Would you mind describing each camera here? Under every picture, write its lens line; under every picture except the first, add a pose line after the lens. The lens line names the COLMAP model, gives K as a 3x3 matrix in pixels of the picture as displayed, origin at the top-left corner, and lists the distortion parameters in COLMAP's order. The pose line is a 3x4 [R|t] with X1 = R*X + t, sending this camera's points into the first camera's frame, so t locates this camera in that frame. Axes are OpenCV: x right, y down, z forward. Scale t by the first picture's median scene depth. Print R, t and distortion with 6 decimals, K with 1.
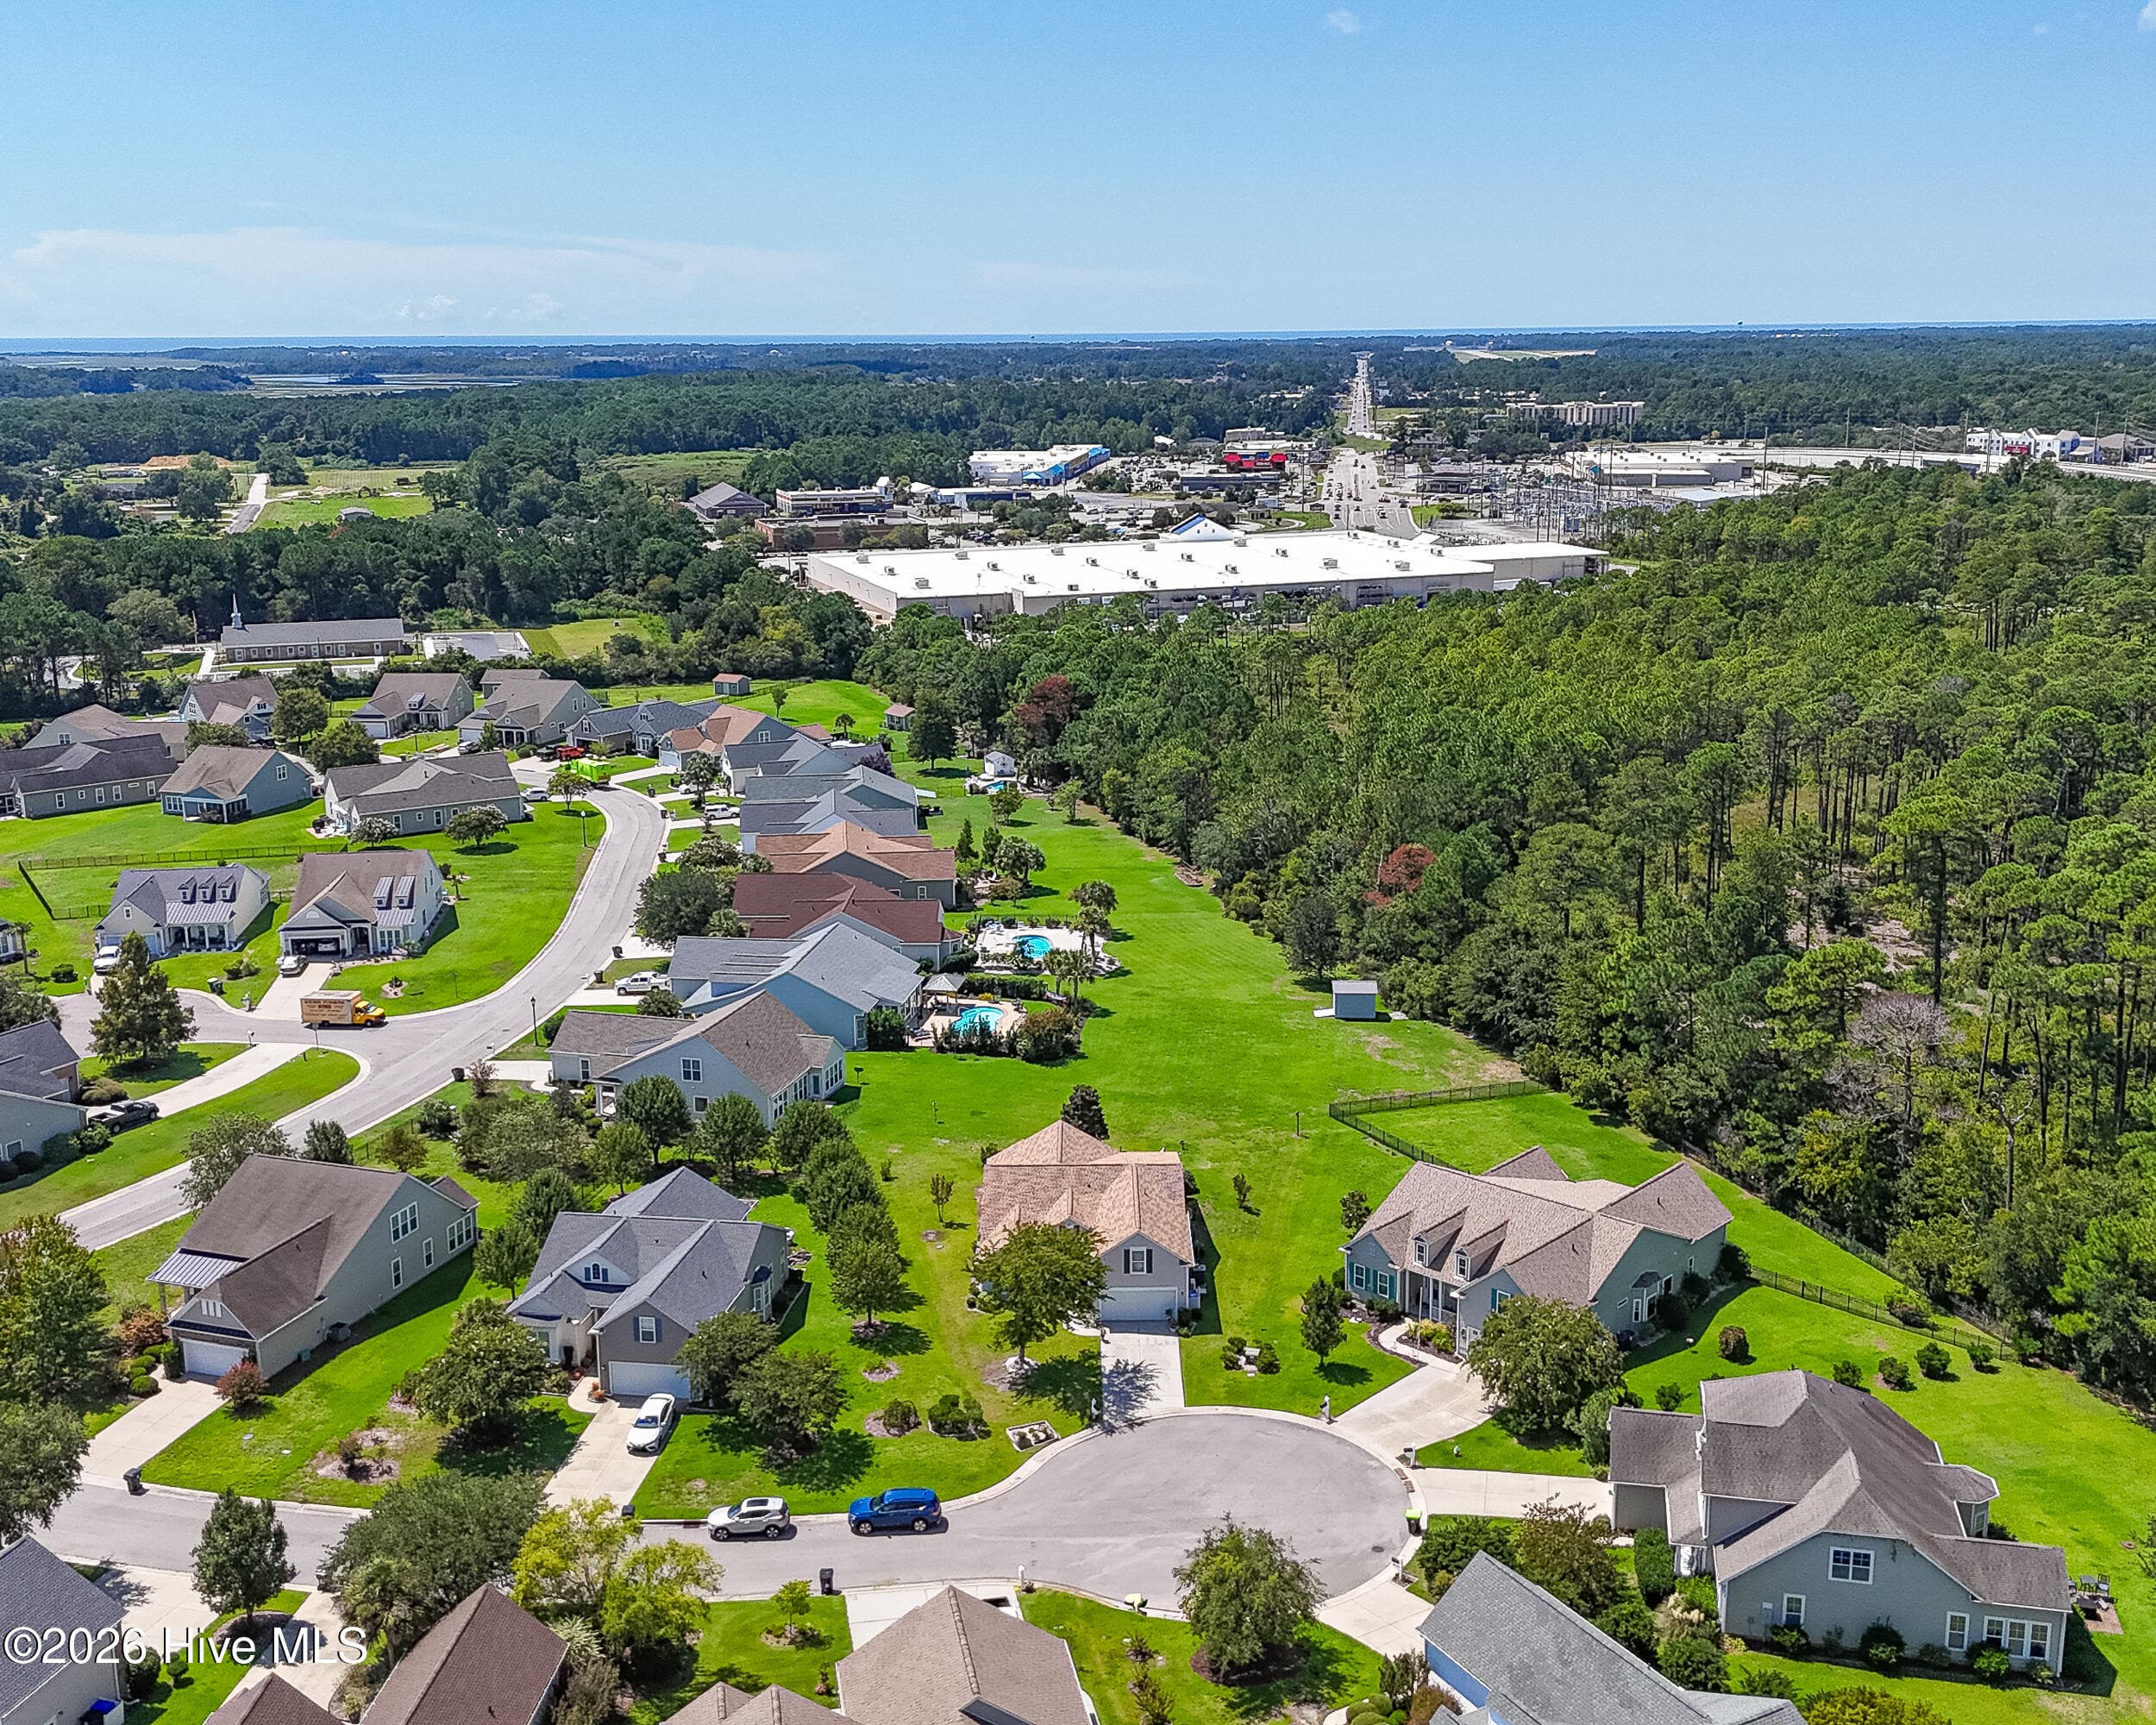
lens RADIAL K [[2264.7, 0, 1086.0], [0, 2264.7, 857.6], [0, 0, 1]] dist [0.173775, -0.366662]
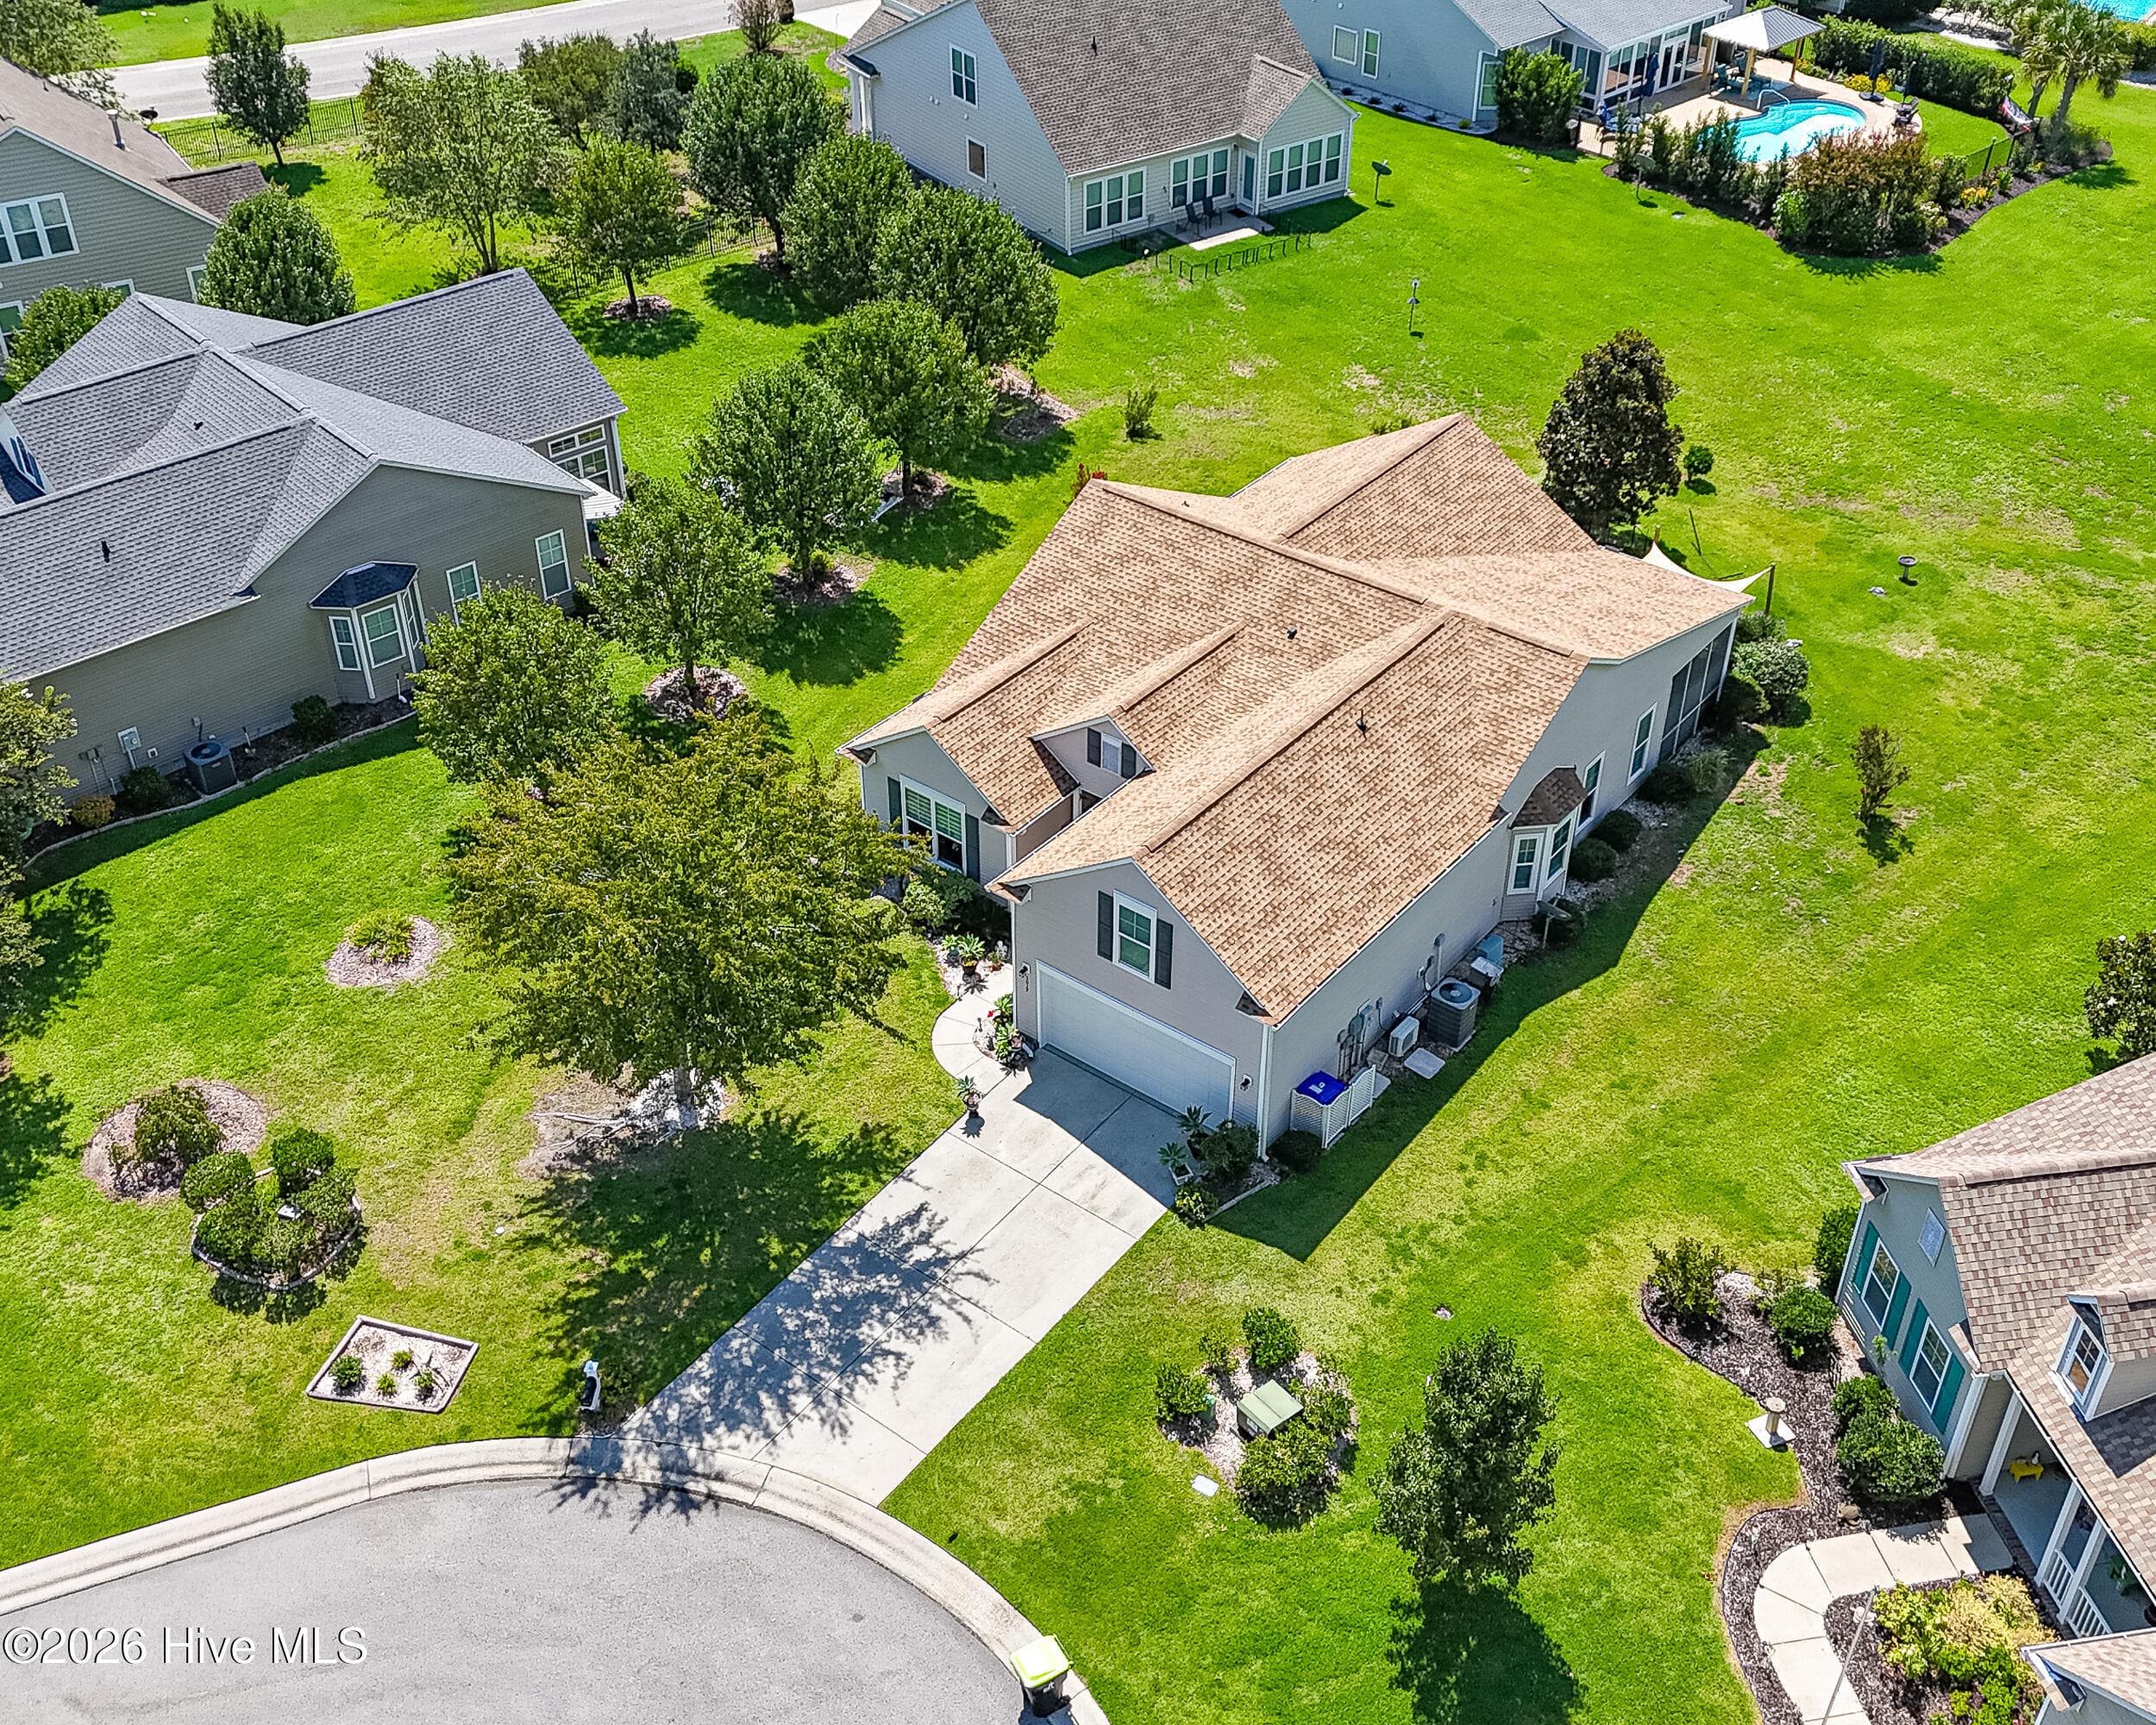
lens RADIAL K [[2250.8, 0, 1078.0], [0, 2250.8, 862.5], [0, 0, 1]] dist [0.097184, -0.177692]
pose [[0.787349, 0.377148, -0.487689, 0.161196], [-0.153091, 0.885881, 0.437926, 0.035773], [0.597197, -0.270140, 0.755235, 0.767901]]
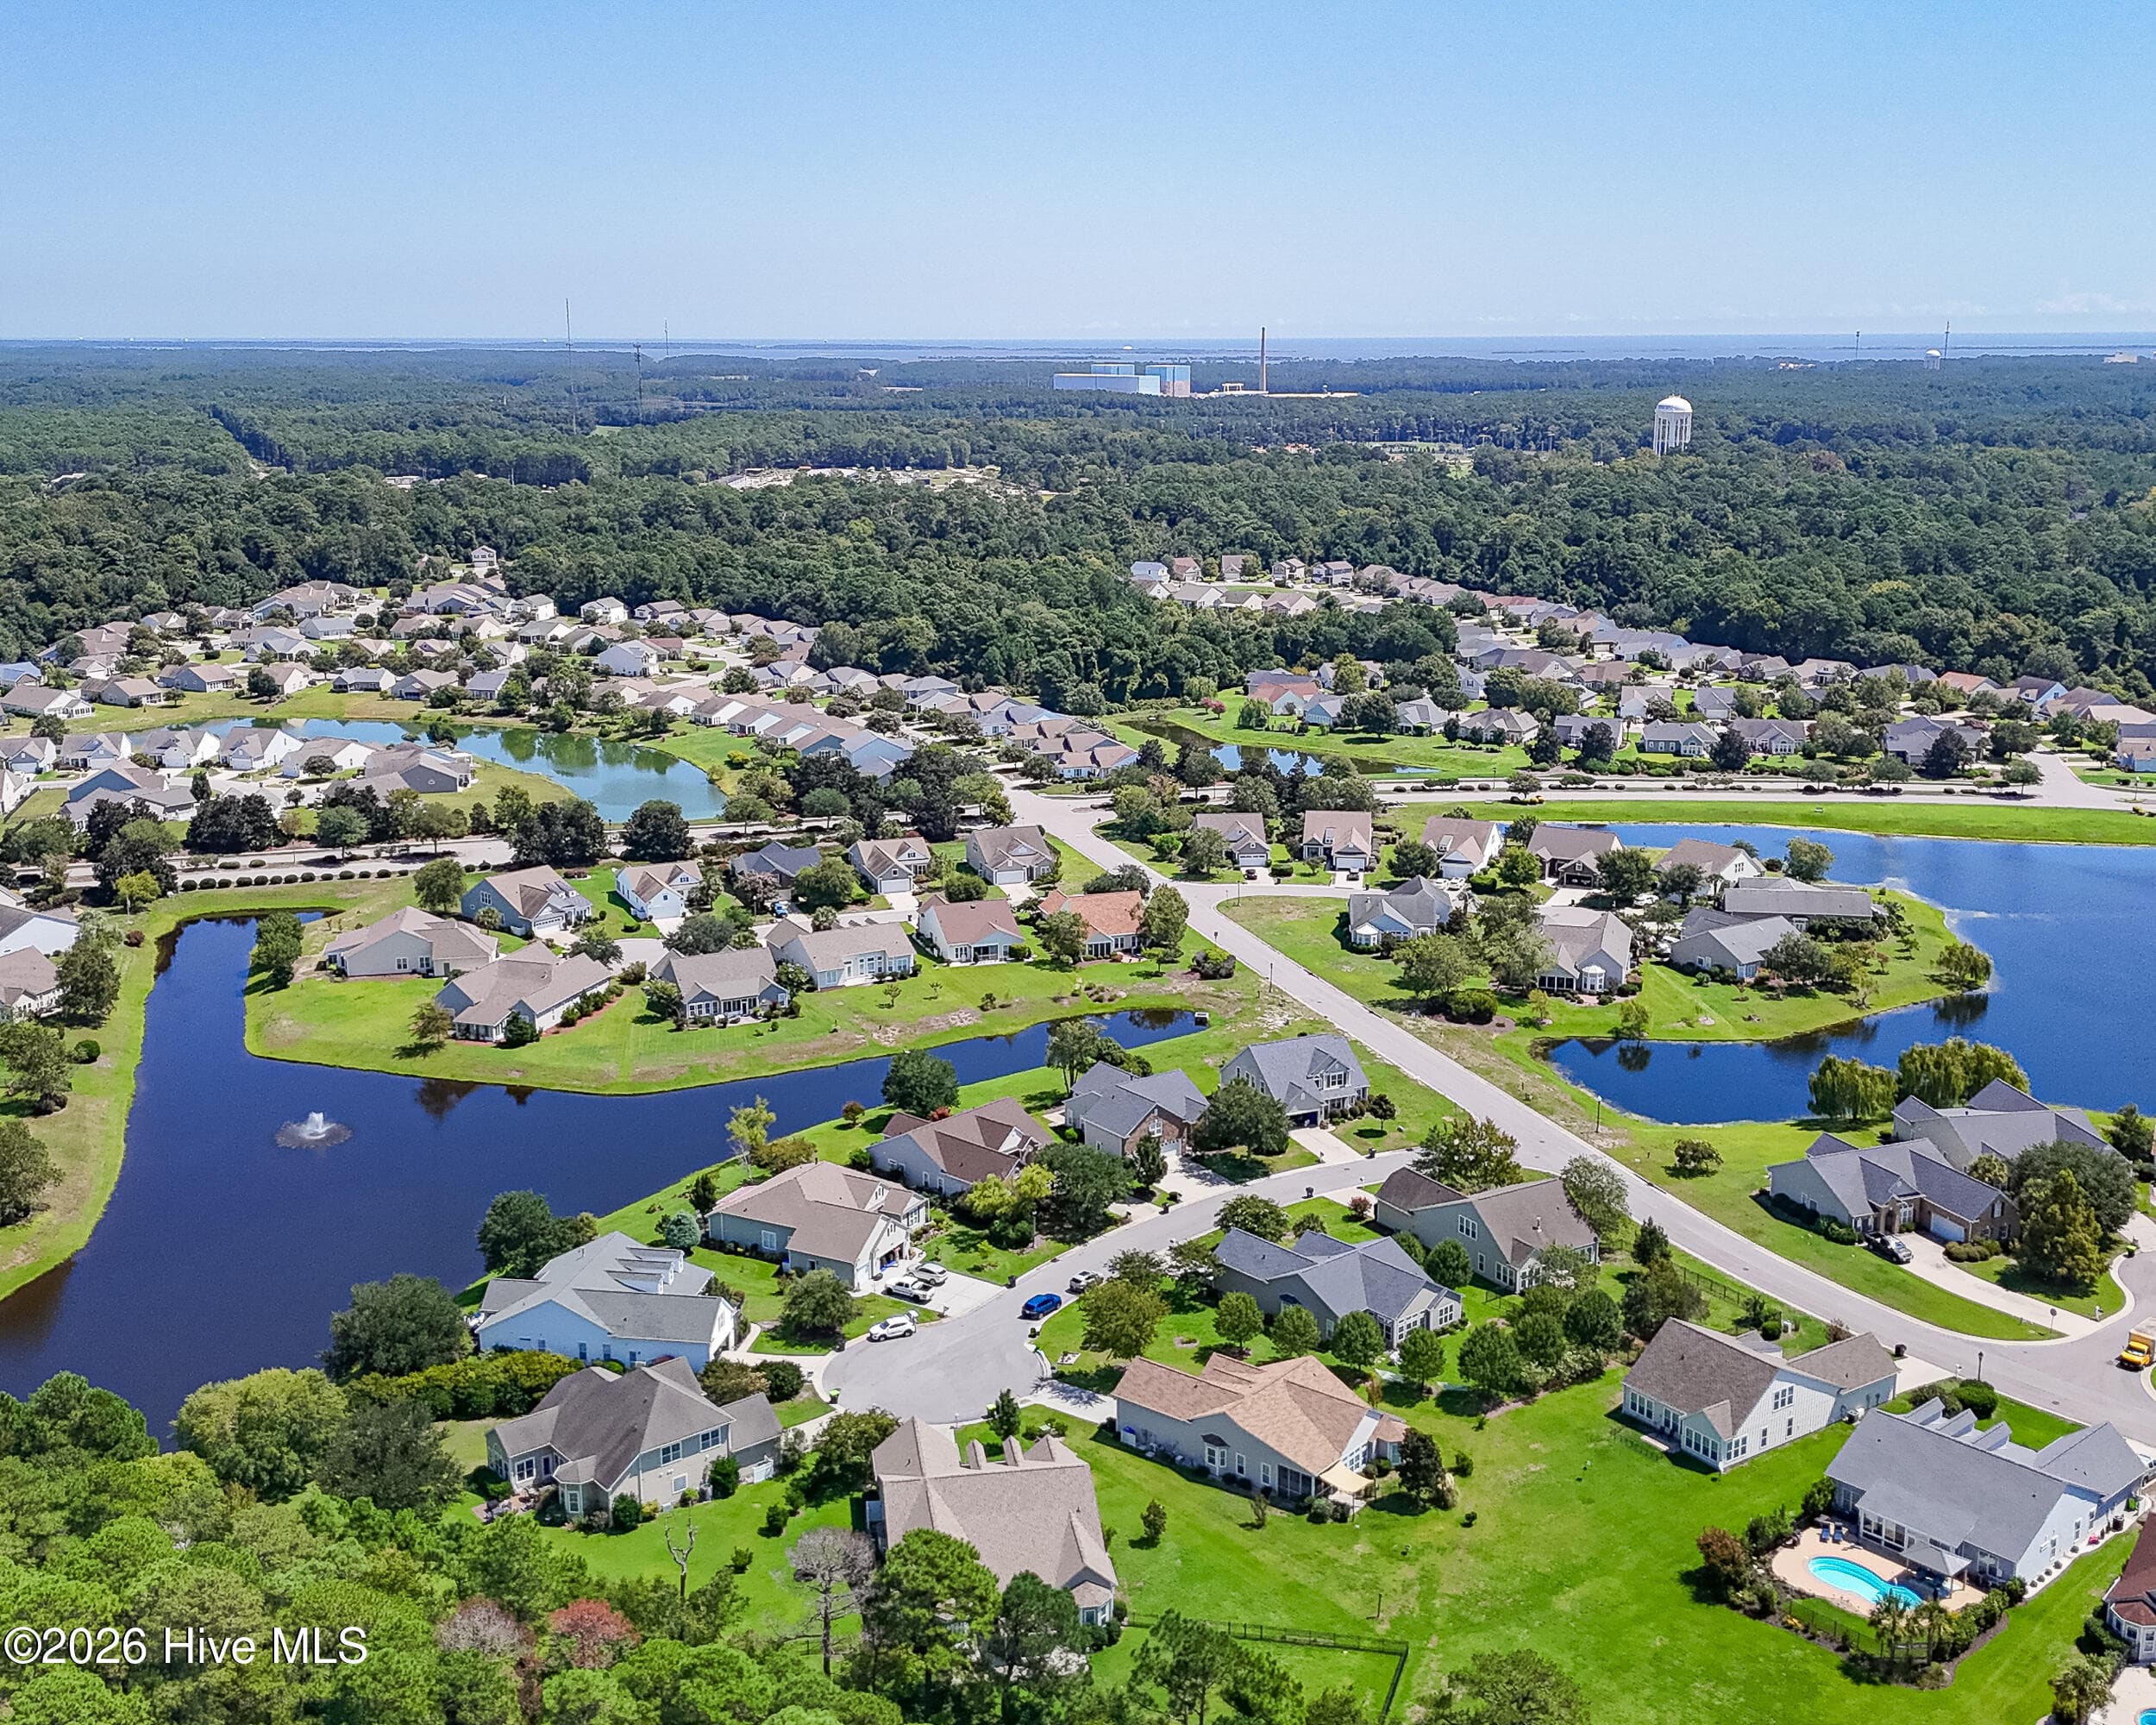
lens RADIAL K [[2264.7, 0, 1086.0], [0, 2264.7, 857.6], [0, 0, 1]] dist [0.173775, -0.366662]
pose [[-0.626481, 0.191422, -0.755566, 1.058780], [-0.171837, 0.911603, 0.373433, -0.645632], [0.760259, 0.363783, -0.538208, 1.620303]]
